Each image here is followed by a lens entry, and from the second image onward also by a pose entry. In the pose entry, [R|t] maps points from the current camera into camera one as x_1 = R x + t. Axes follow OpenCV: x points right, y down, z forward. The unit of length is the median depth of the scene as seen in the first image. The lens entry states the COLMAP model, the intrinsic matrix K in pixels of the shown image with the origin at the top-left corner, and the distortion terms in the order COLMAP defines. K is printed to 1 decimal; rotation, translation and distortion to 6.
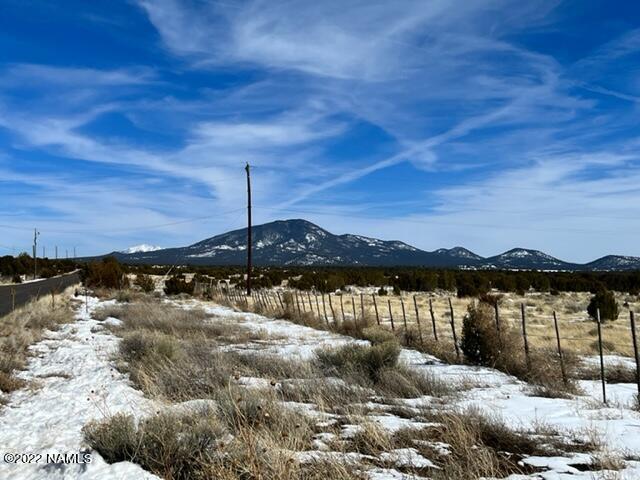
lens RADIAL K [[875.0, 0, 320.0], [0, 875.0, 240.0], [0, 0, 1]] dist [0.208861, -0.731561]
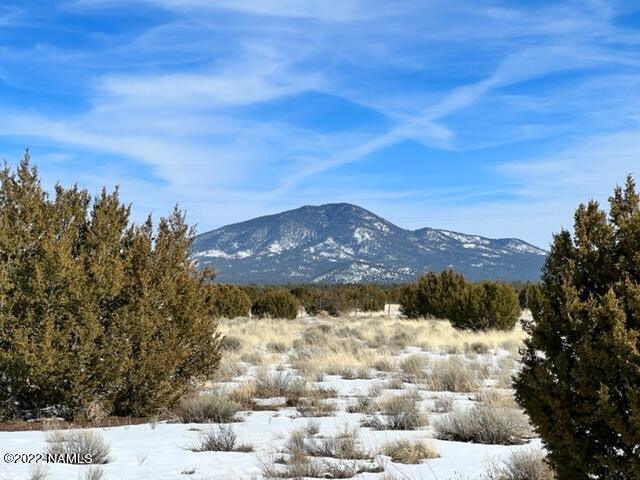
lens RADIAL K [[1638.6, 0, 320.0], [0, 1638.6, 240.0], [0, 0, 1]] dist [0.053331, 1.063690]
pose [[0.996028, -0.012305, -0.088191, 0.059494], [0.012928, 0.999895, 0.006494, -0.007156], [0.088102, -0.007608, 0.996082, -0.095958]]
